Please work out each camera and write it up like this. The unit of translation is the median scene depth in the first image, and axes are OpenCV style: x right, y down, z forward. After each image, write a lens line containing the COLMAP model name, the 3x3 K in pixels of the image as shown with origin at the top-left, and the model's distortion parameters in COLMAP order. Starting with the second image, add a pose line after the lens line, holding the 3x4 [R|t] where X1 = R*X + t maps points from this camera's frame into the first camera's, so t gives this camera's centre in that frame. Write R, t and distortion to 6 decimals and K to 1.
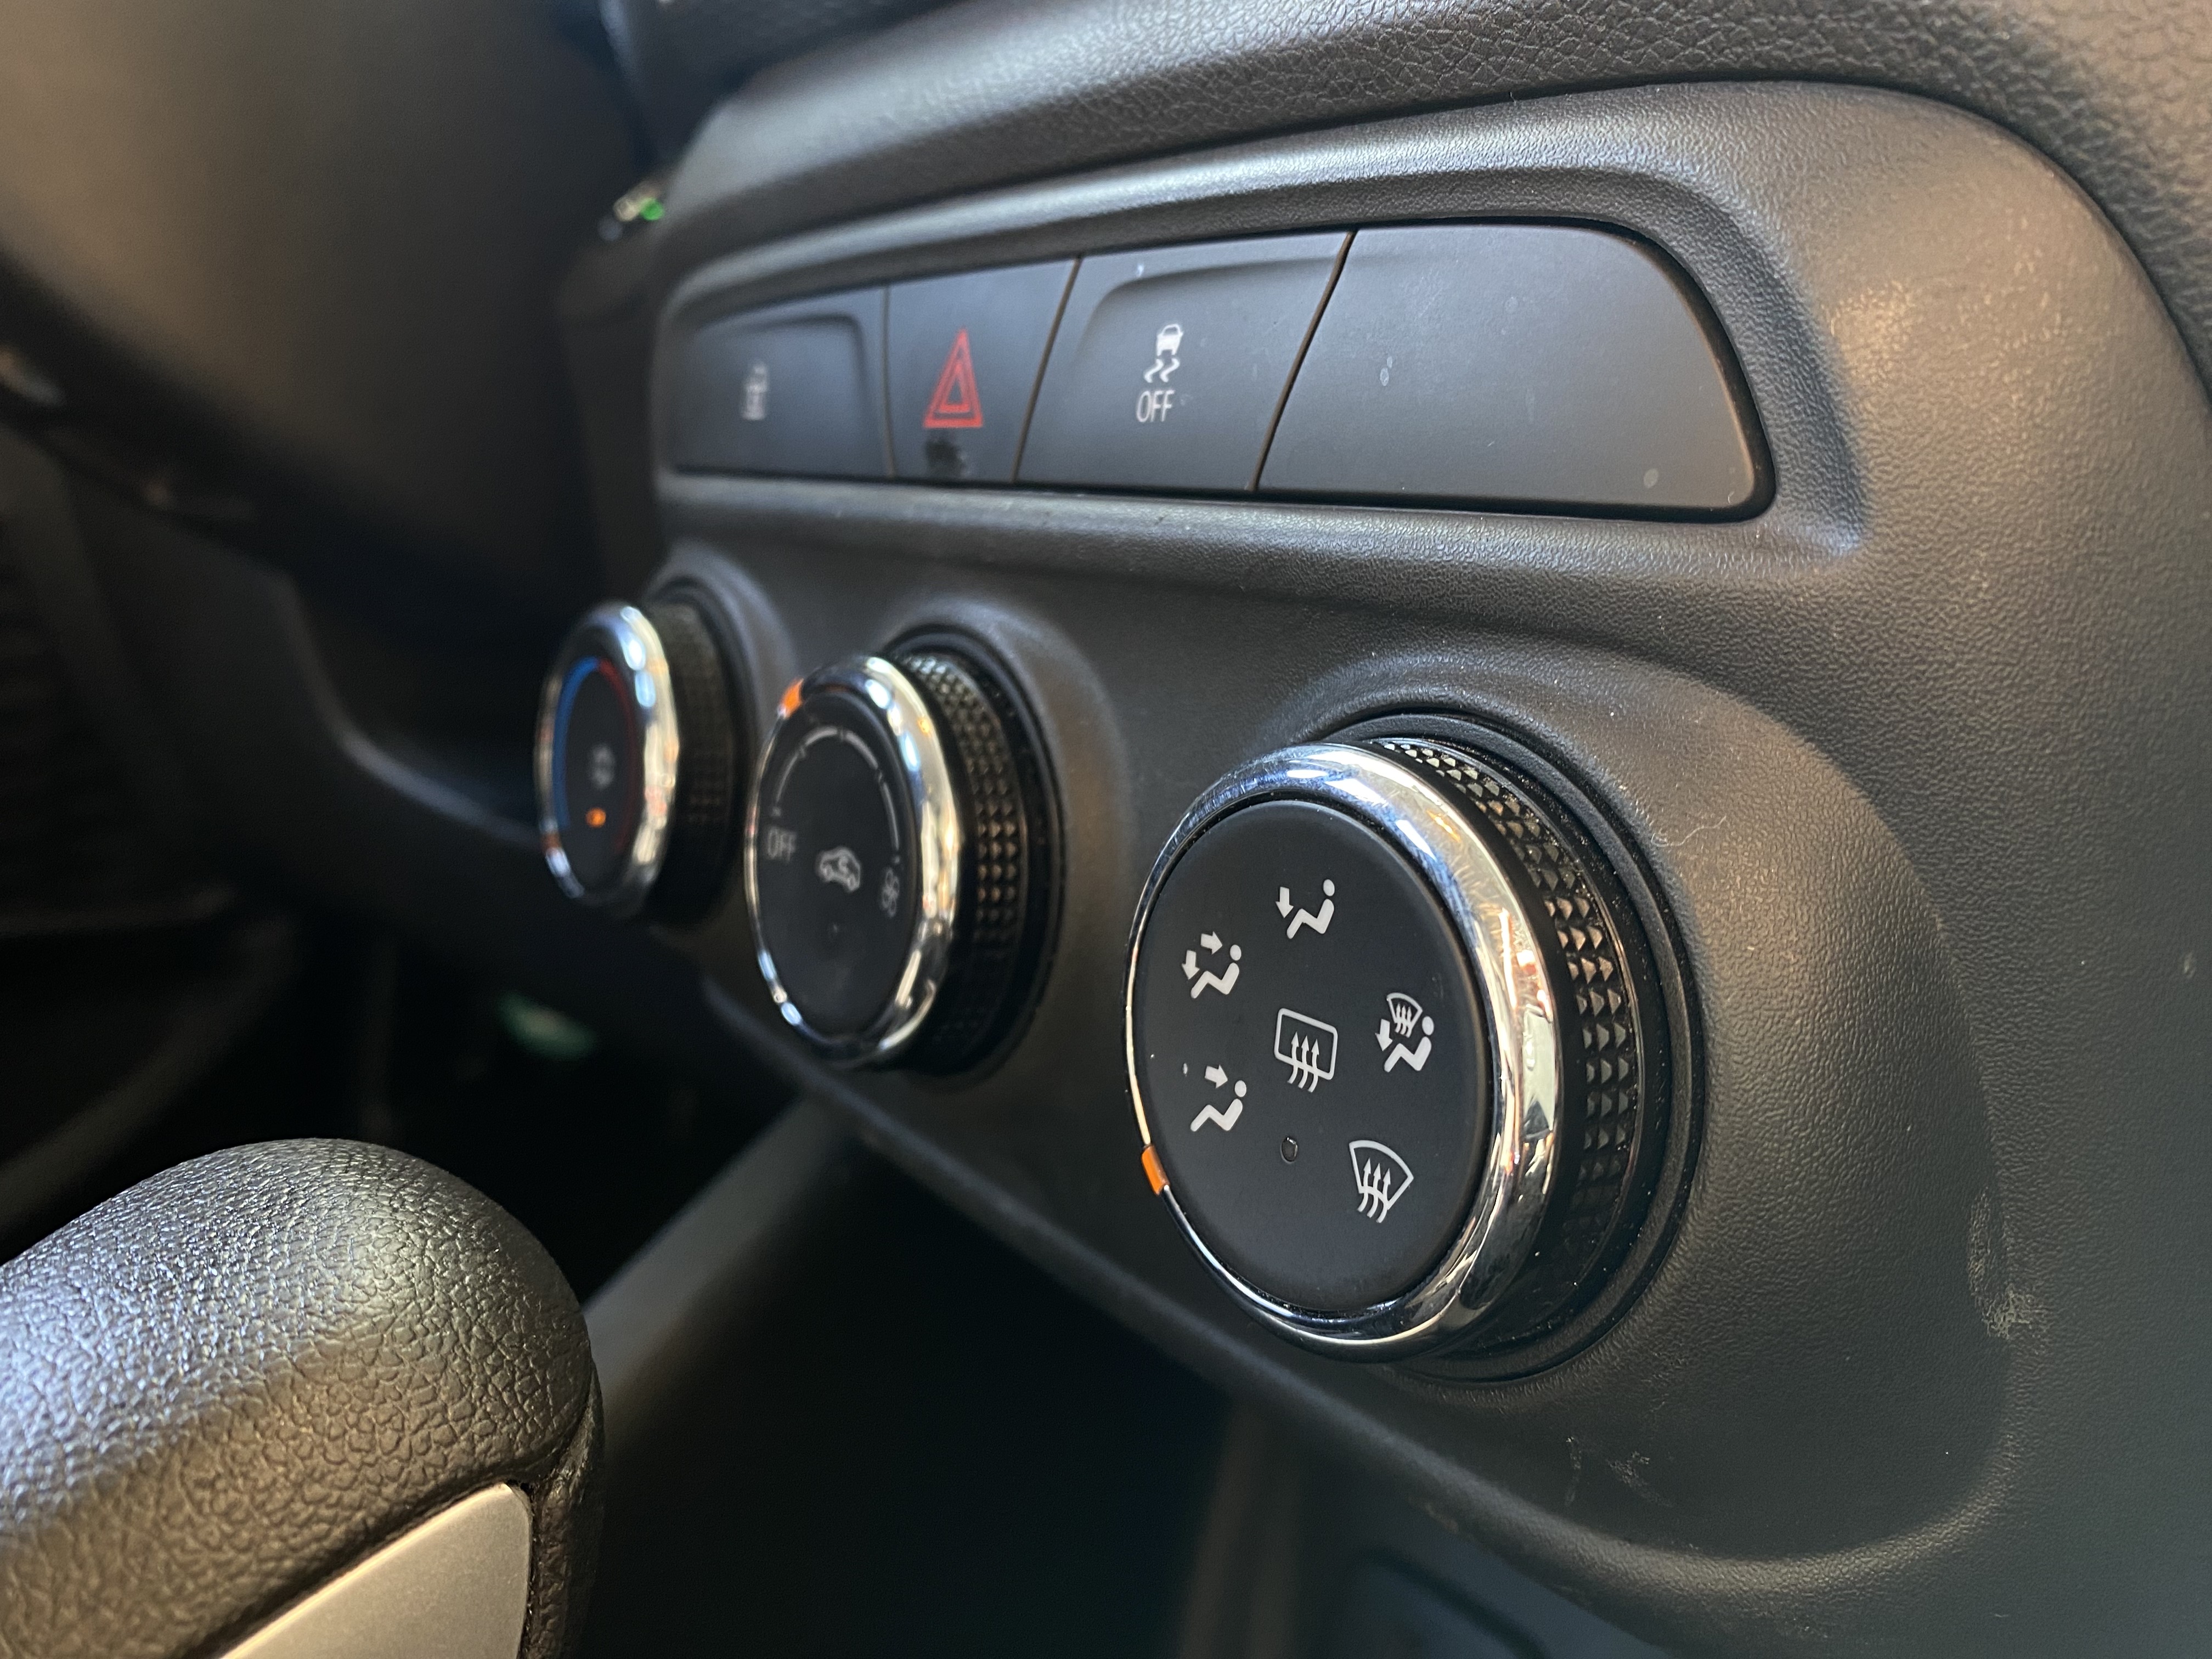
lens RADIAL K [[1619.7, 0, 1107.6], [0, 1619.7, 829.6], [0, 0, 1]] dist [-0.004187, -0.002864]
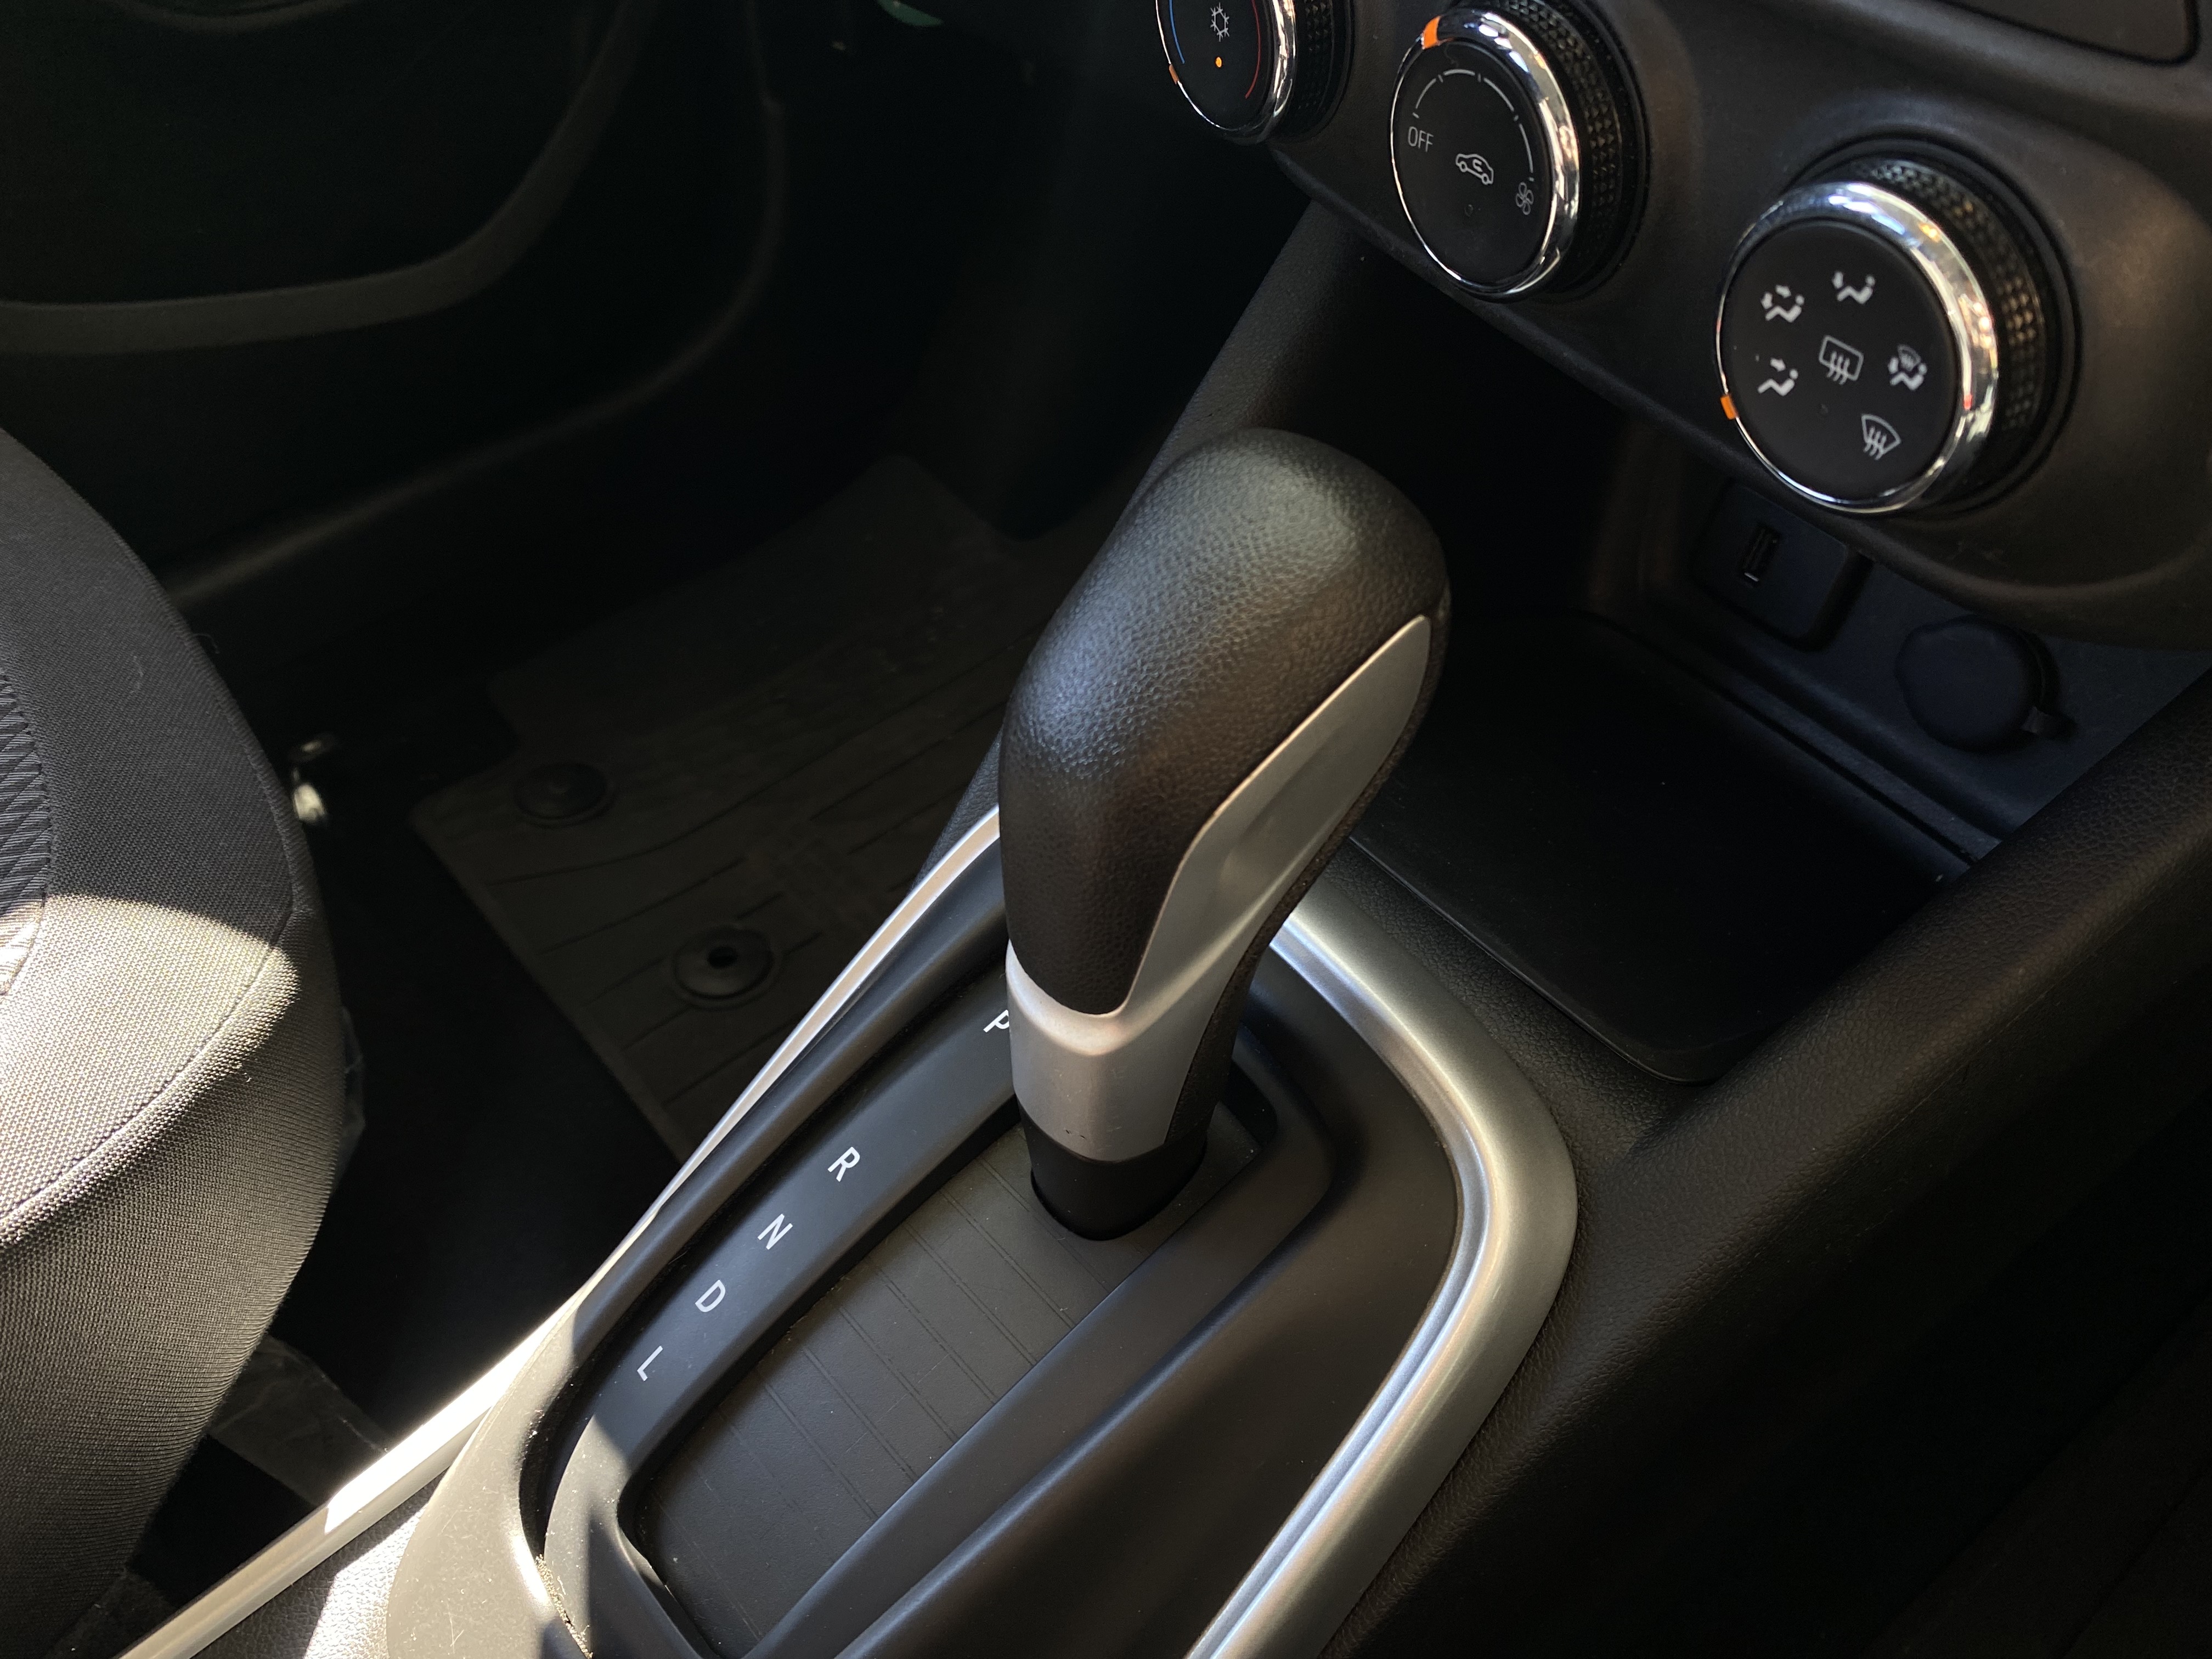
lens RADIAL K [[1663.8, 0, 1106.0], [0, 1663.8, 827.9], [0, 0, 1]] dist [-0.031067, -0.003869]
pose [[0.984739, -0.048395, -0.167172, -0.386176], [0.144519, 0.762587, 0.630536, -0.718038], [0.096968, -0.645073, 0.757943, -0.758943]]
